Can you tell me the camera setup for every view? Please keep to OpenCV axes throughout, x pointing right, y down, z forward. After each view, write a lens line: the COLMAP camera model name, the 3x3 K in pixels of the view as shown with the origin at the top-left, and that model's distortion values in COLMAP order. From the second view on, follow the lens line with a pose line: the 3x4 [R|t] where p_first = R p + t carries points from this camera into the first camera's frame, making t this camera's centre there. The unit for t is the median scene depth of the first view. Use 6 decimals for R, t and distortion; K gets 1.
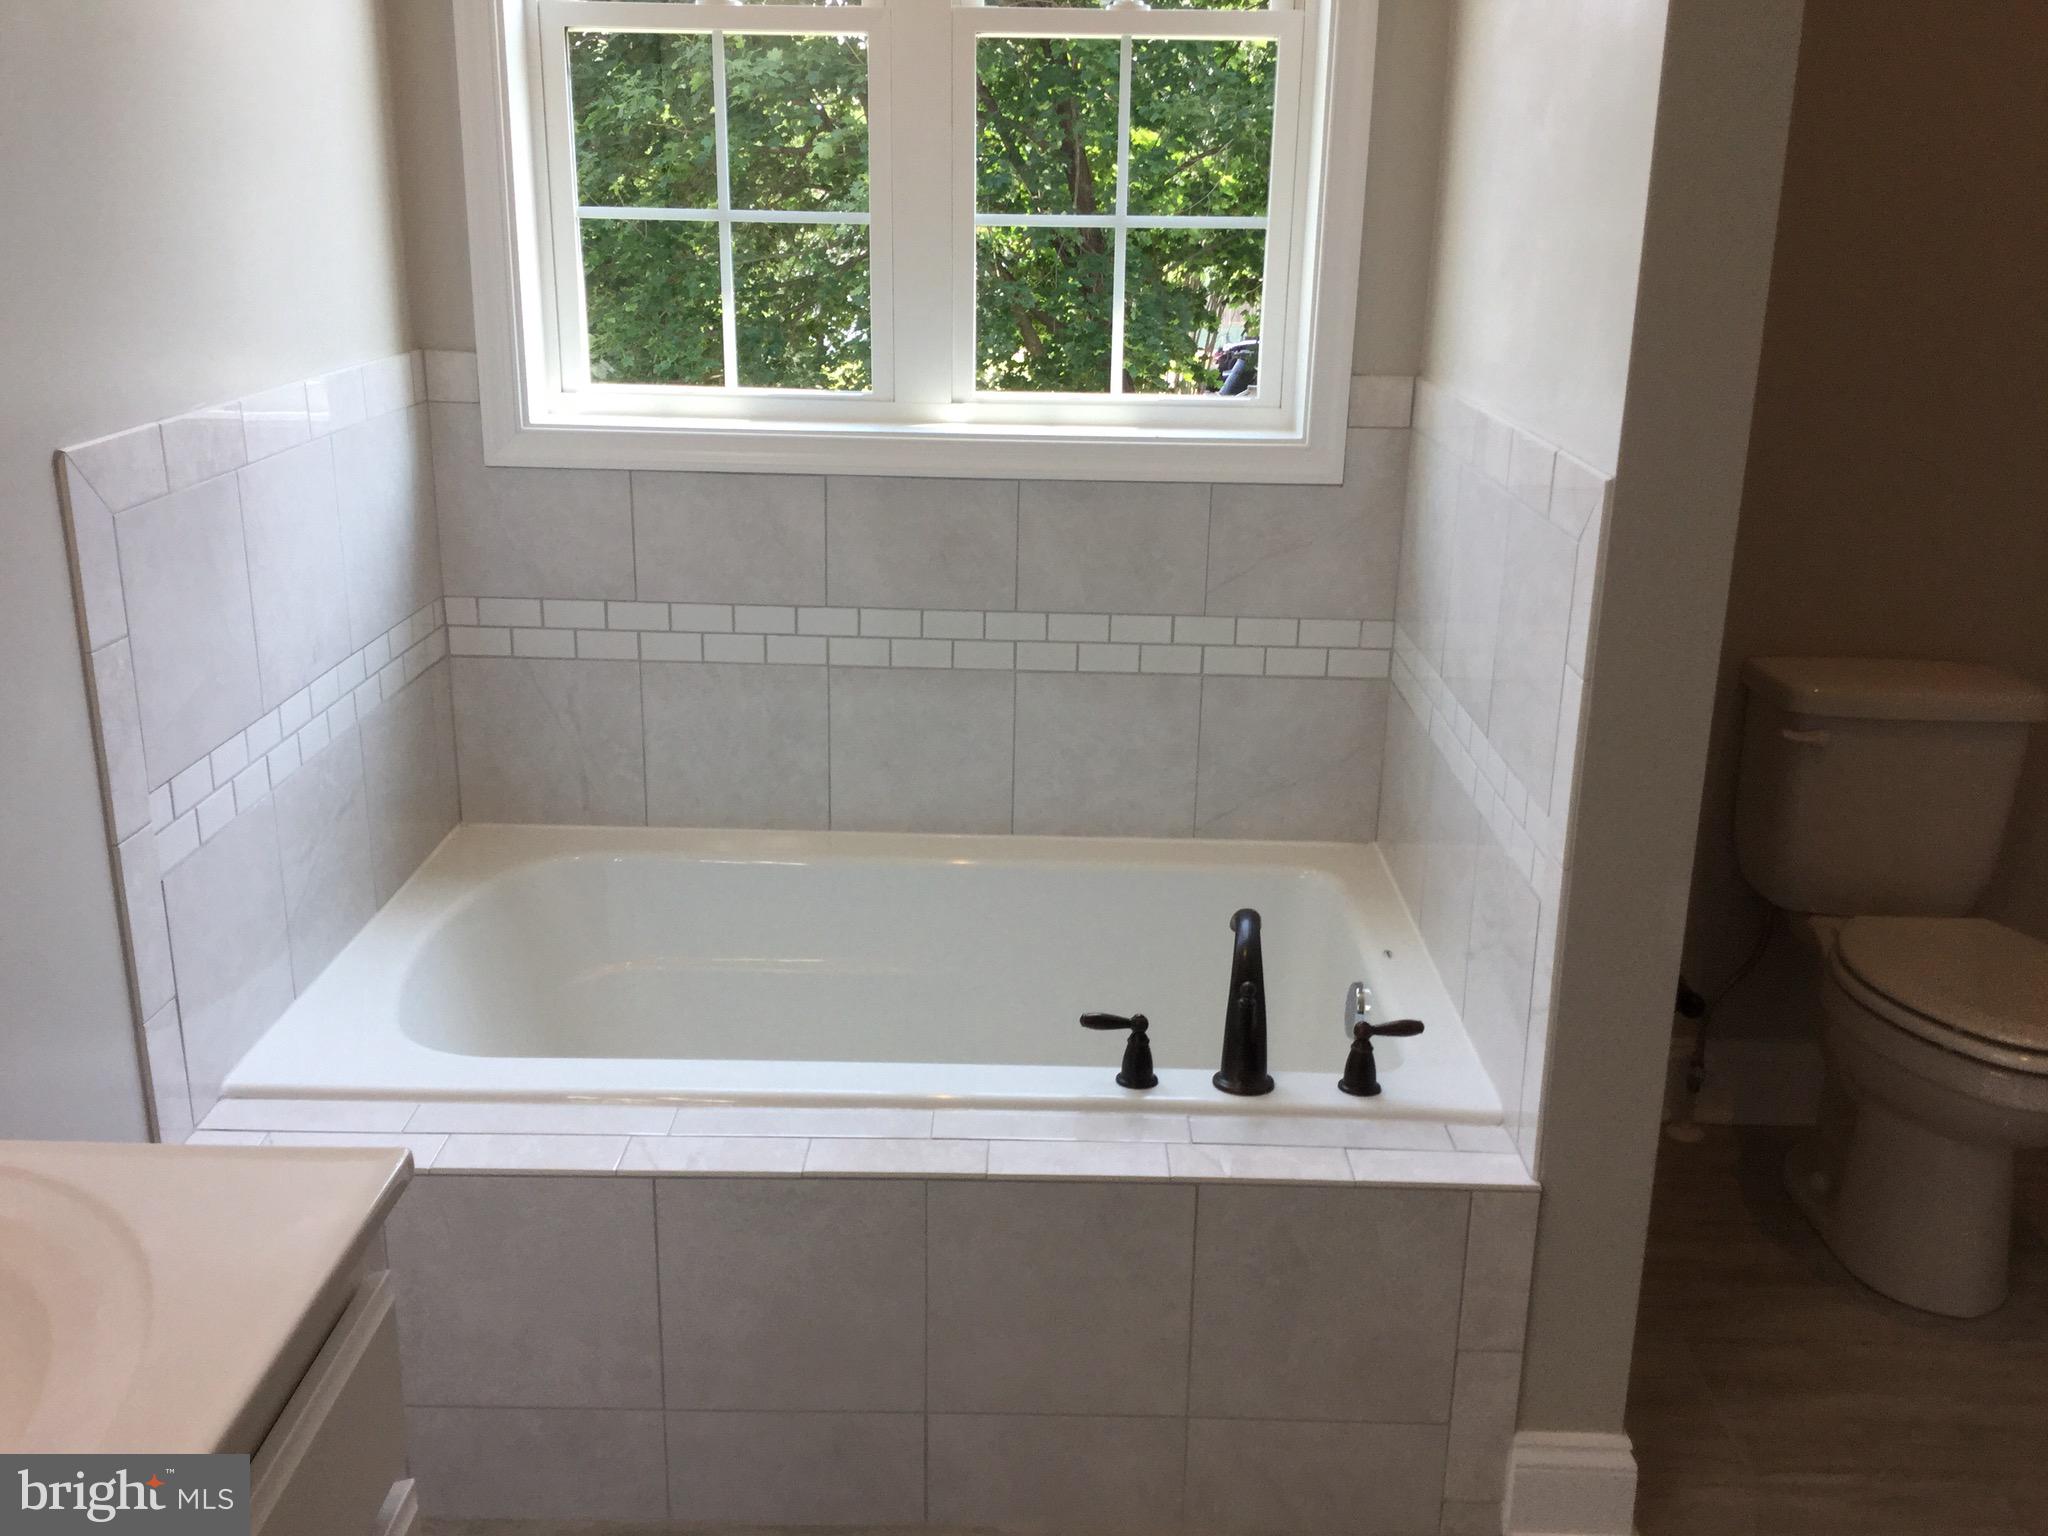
lens RADIAL K [[1882.4, 0, 1029.6], [0, 1882.4, 773.5], [0, 0, 1]] dist [0.193175, -0.343384]
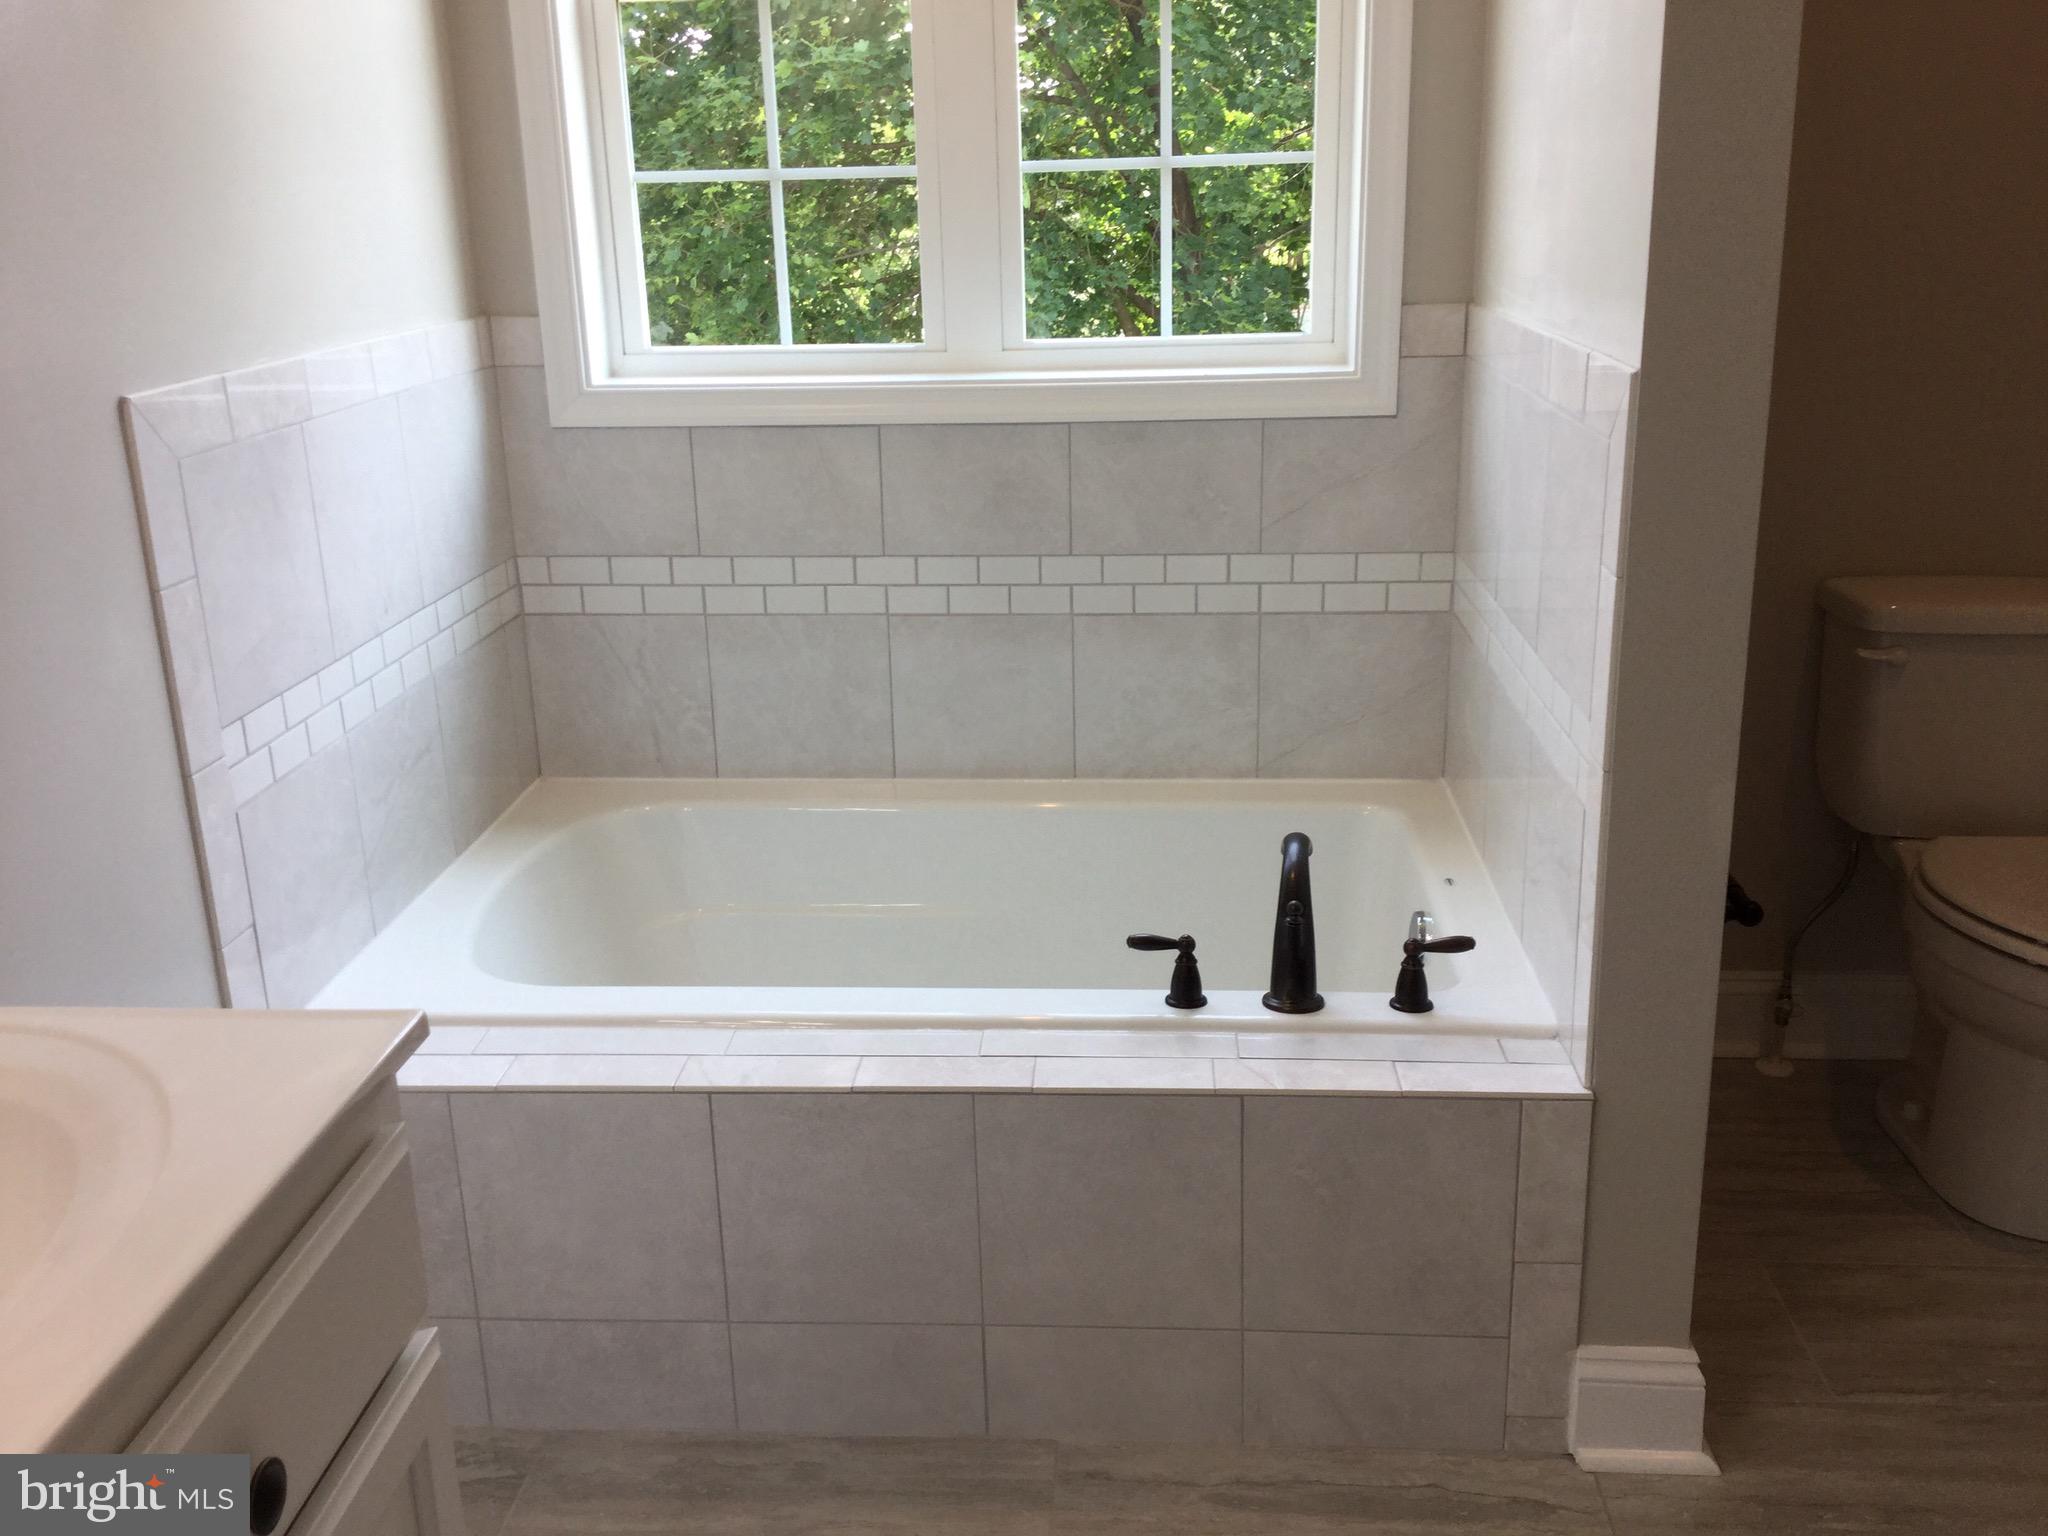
lens RADIAL K [[1879.2, 0, 1013.7], [0, 1879.2, 762.4], [0, 0, 1]] dist [0.224622, -0.448302]
pose [[0.997182, -0.025712, -0.070472, 0.035411], [0.025390, 0.999663, -0.005452, 0.034436], [0.070588, 0.003647, 0.997499, -0.010562]]
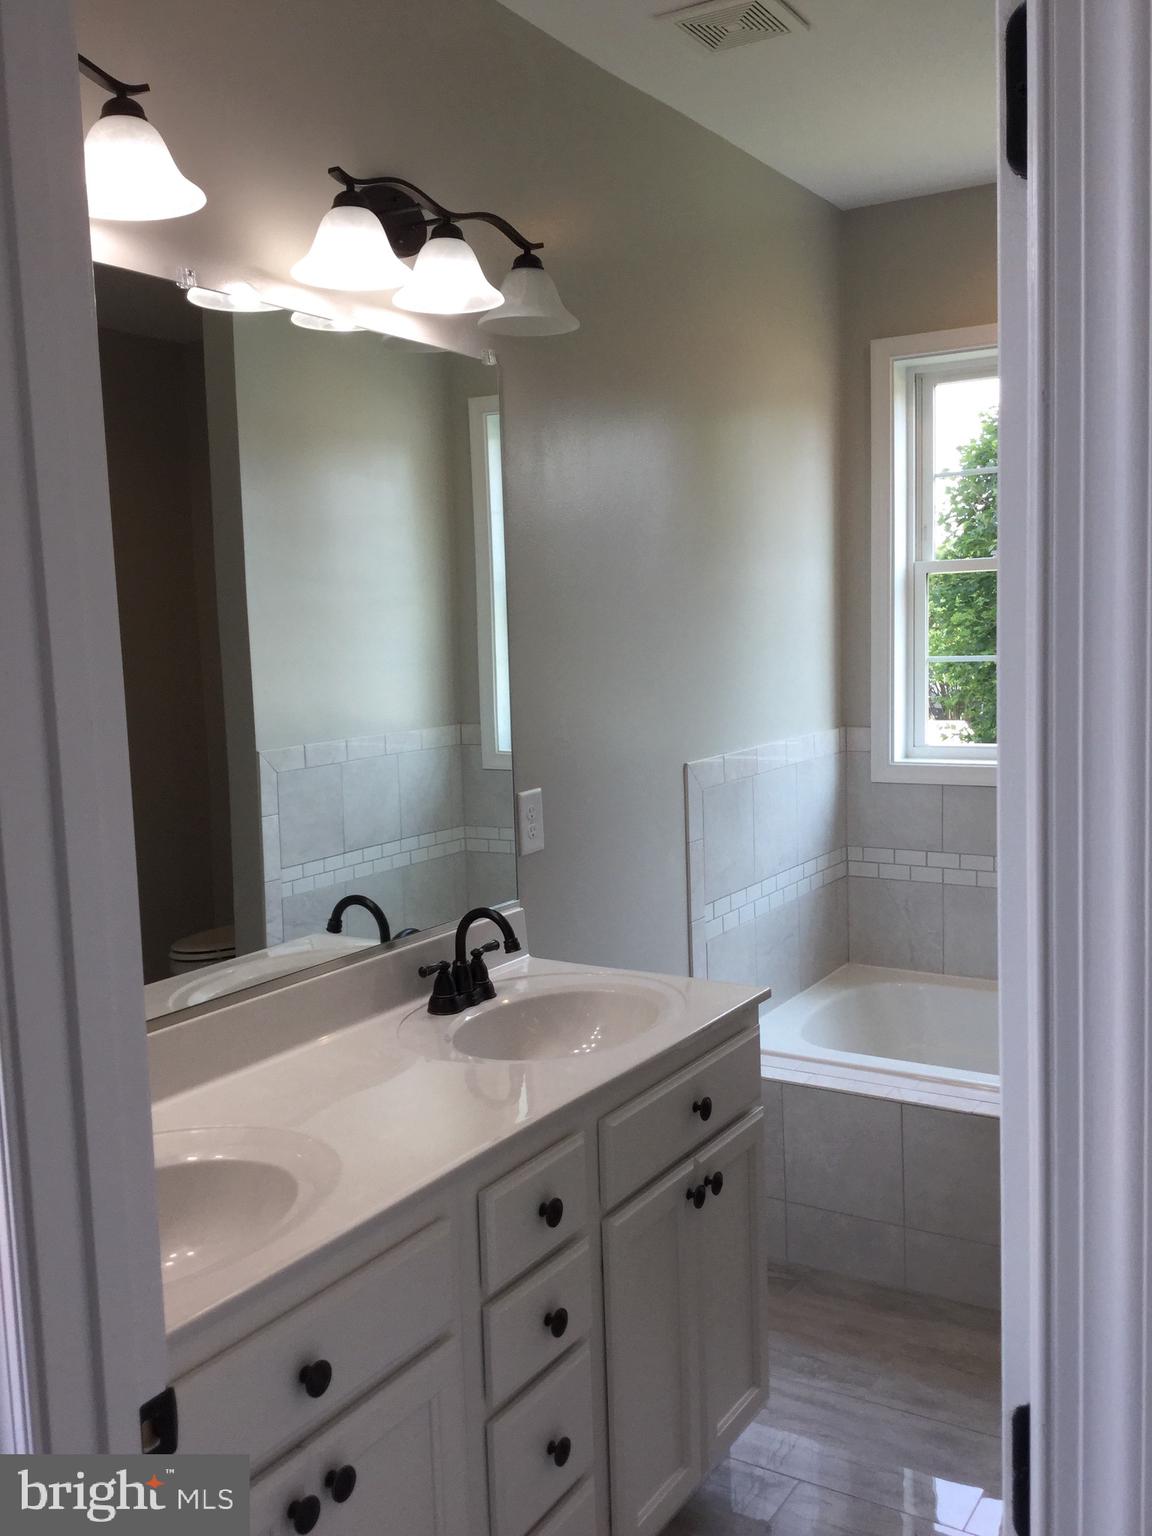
lens RADIAL K [[1402.0, 0, 576.0], [0, 1402.0, 768.0], [0, 0, 1]] dist [0.115536, -0.224028]
pose [[0.857413, 0.009926, -0.514533, 0.232497], [-0.110783, 0.979933, -0.165704, 0.115070], [0.502563, 0.199079, 0.841307, -0.448238]]
